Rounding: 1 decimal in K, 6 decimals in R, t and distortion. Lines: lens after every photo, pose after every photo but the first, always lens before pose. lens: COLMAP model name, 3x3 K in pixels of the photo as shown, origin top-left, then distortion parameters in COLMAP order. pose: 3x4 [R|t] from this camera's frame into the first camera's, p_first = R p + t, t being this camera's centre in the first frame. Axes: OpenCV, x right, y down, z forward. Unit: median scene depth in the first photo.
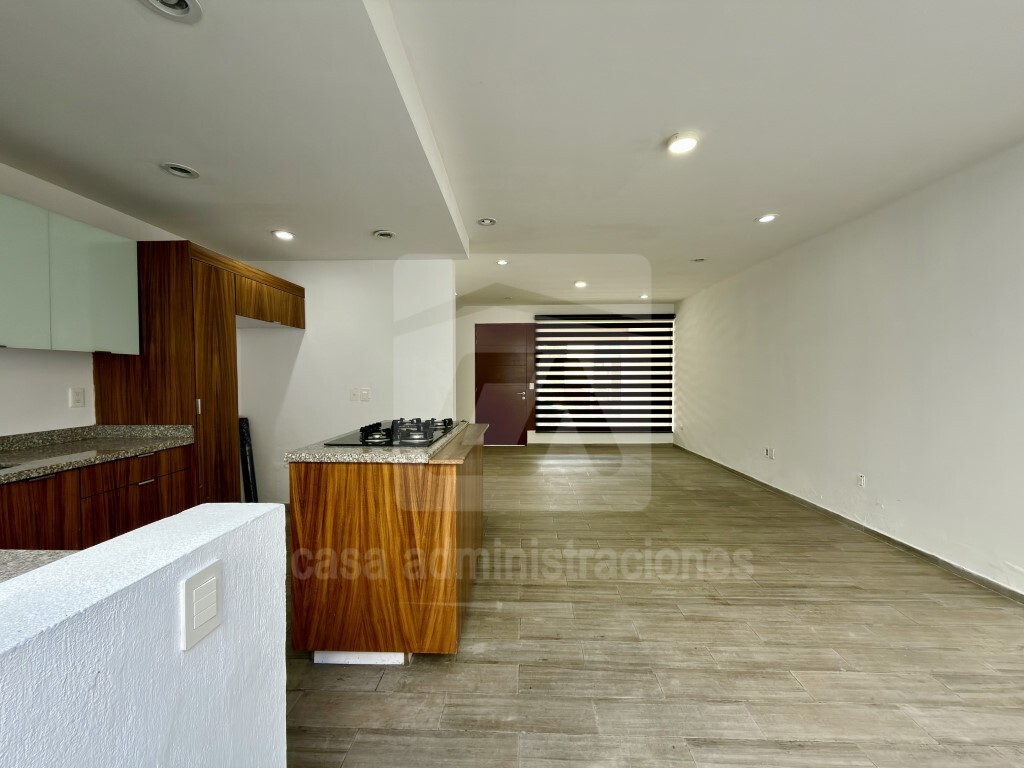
lens RADIAL K [[408.5, 0, 510.6], [0, 408.5, 383.8], [0, 0, 1]] dist [-0.000766, 0.000025]
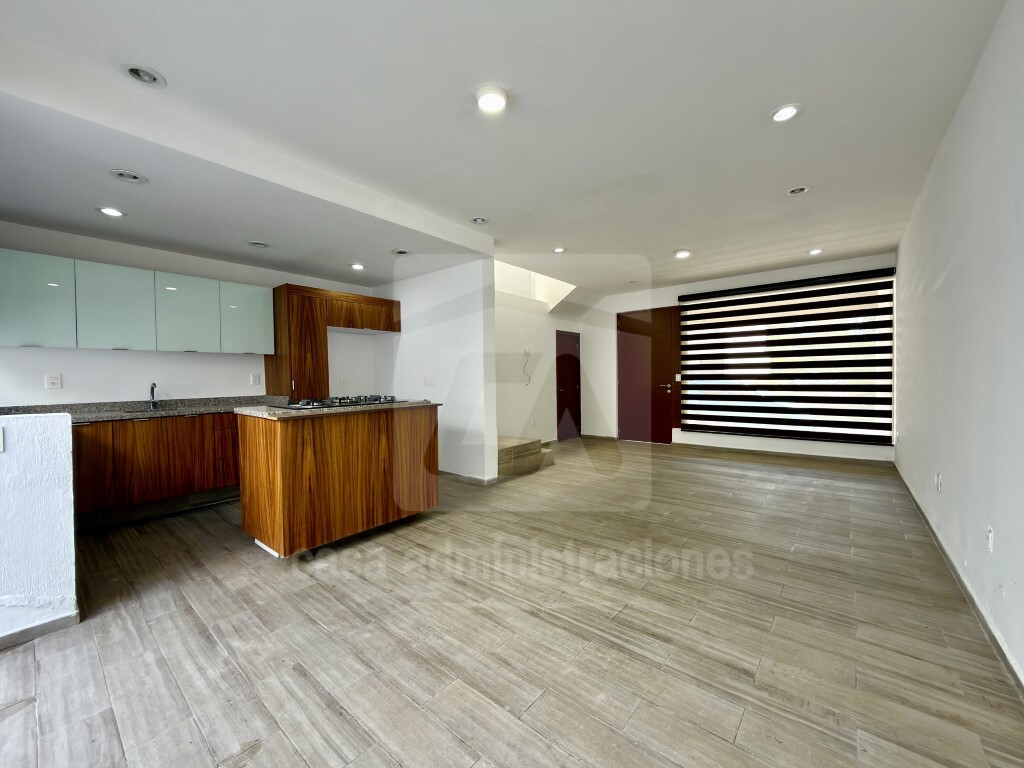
lens RADIAL K [[408.5, 0, 510.6], [0, 408.5, 383.8], [0, 0, 1]] dist [-0.000766, 0.000025]
pose [[0.787569, 0.002786, -0.616220, 0.992991], [0.000010, 0.999990, 0.004535, 0.048152], [0.616226, -0.003578, 0.787561, 0.286600]]
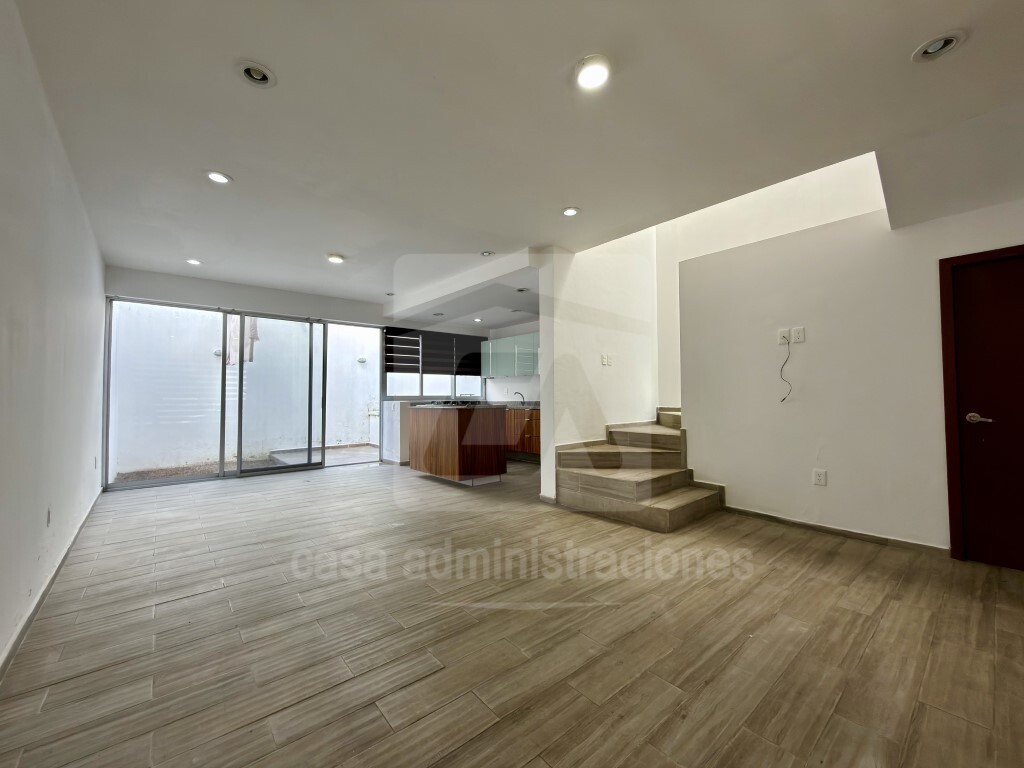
lens RADIAL K [[408.5, 0, 510.6], [0, 408.5, 383.8], [0, 0, 1]] dist [-0.000766, 0.000025]
pose [[-0.739847, -0.012614, -0.672657, 1.069511], [-0.003029, 0.999877, -0.015419, 0.035762], [0.672769, -0.009371, -0.739793, 2.897543]]
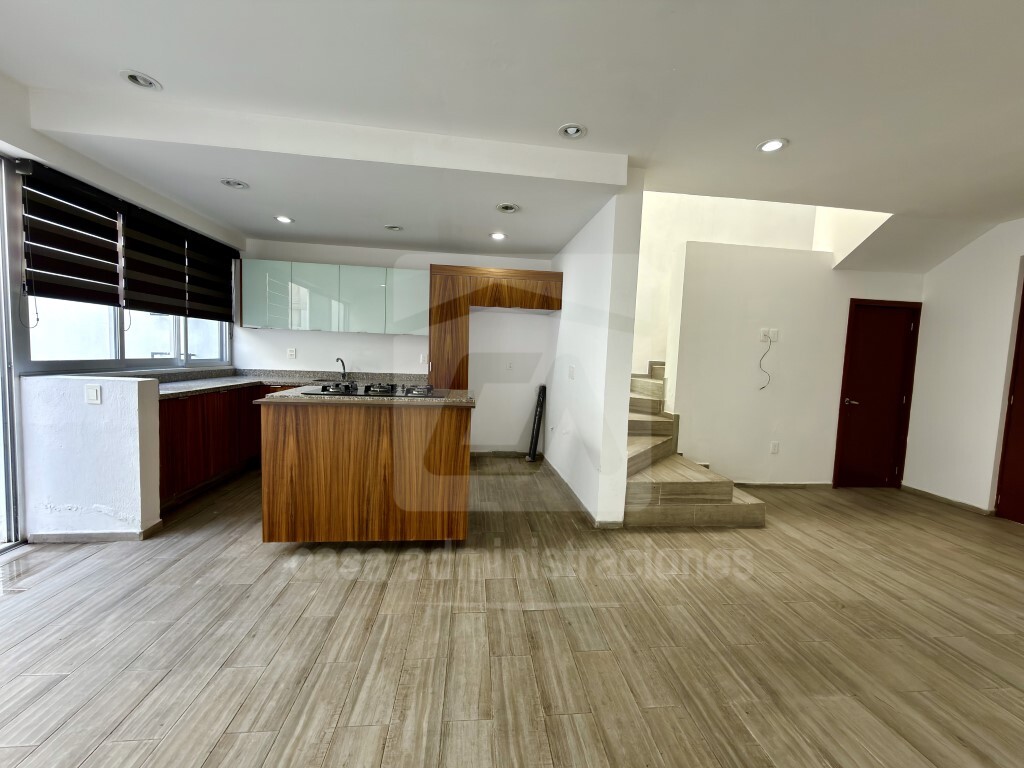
lens RADIAL K [[408.5, 0, 510.6], [0, 408.5, 383.8], [0, 0, 1]] dist [-0.000766, 0.000025]
pose [[0.134513, 0.078718, -0.987780, 0.961711], [-0.058567, 0.995729, 0.071376, -0.010773], [0.989180, 0.048251, 0.138549, 1.199888]]
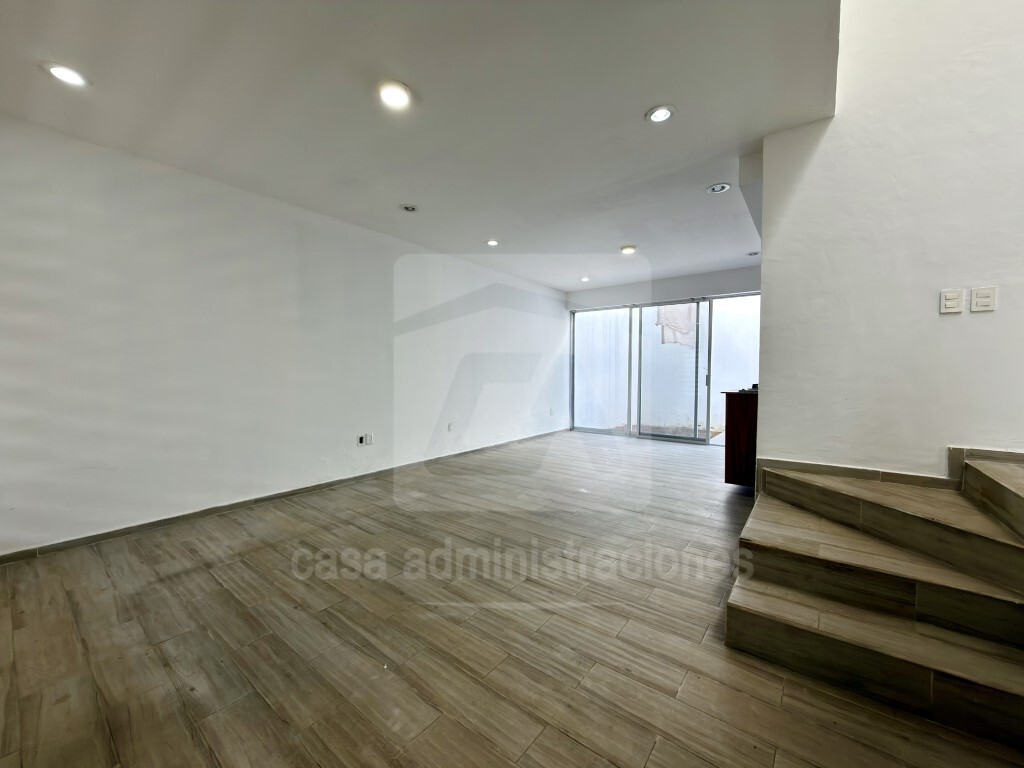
lens RADIAL K [[408.5, 0, 510.6], [0, 408.5, 383.8], [0, 0, 1]] dist [-0.000766, 0.000025]
pose [[-0.810944, -0.016743, 0.584884, -0.334901], [0.010922, 0.998983, 0.043740, 0.013922], [-0.585021, 0.041859, -0.809937, 3.025713]]
